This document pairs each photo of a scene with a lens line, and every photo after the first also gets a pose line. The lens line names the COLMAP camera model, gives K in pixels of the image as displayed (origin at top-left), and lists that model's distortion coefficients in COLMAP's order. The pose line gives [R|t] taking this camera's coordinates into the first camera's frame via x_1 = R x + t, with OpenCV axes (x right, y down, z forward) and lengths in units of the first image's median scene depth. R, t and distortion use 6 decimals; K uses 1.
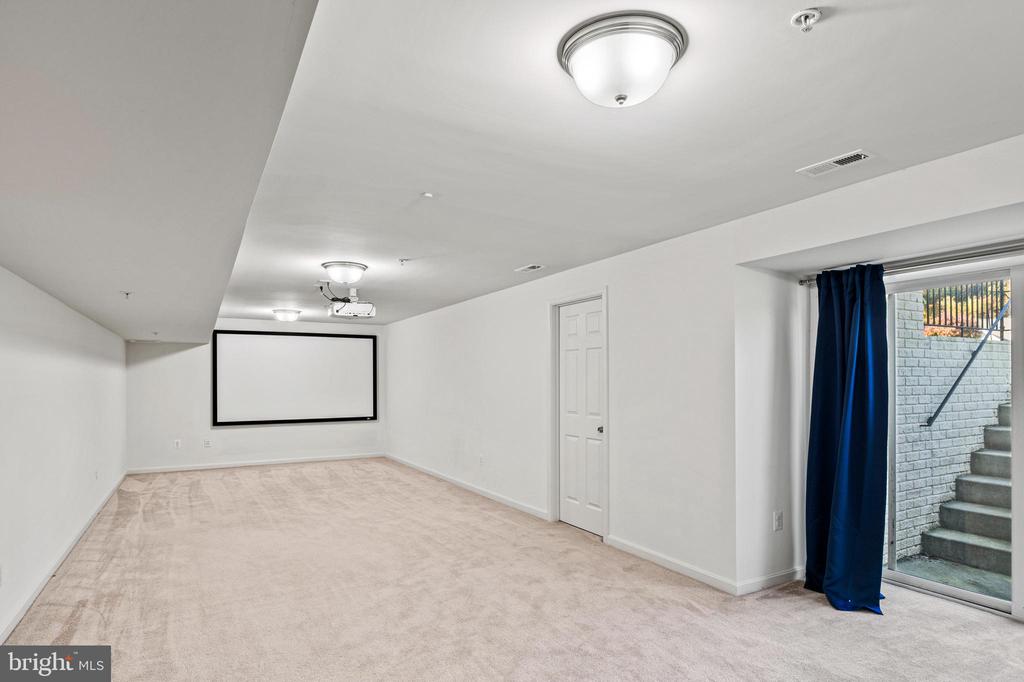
lens RADIAL K [[561.5, 0, 509.9], [0, 561.5, 379.9], [0, 0, 1]] dist [-0.002915, -0.005513]
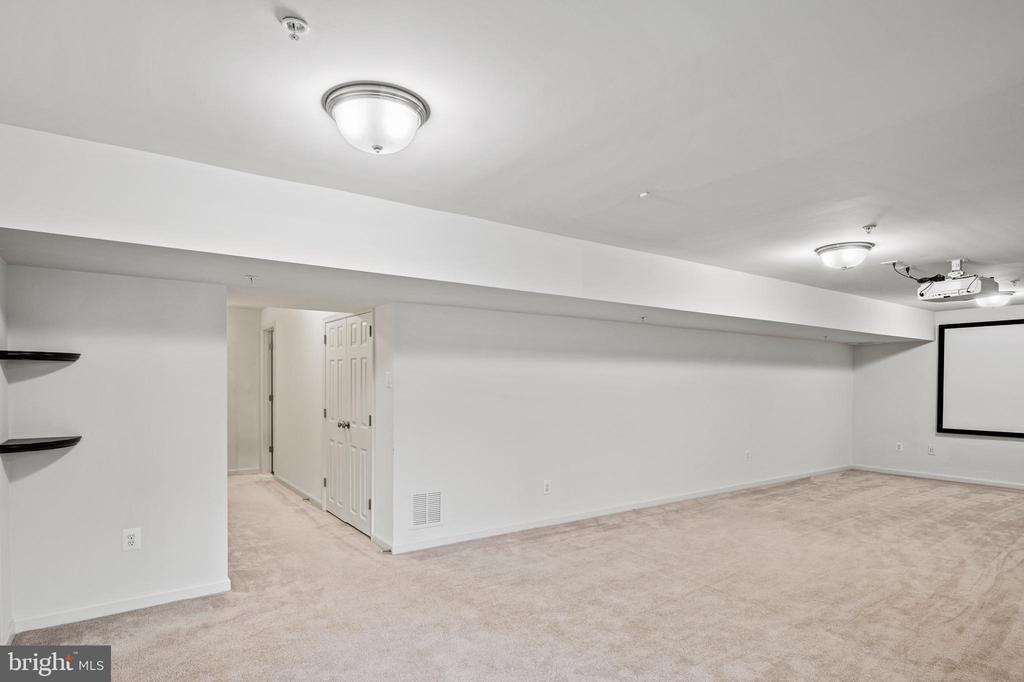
lens RADIAL K [[561.5, 0, 508.9], [0, 561.5, 373.8], [0, 0, 1]] dist [-0.002915, -0.005513]
pose [[0.115381, -0.004483, -0.993311, 0.467213], [-0.009234, 0.999942, -0.005586, 0.000297], [0.993278, 0.009817, 0.115333, 0.364840]]
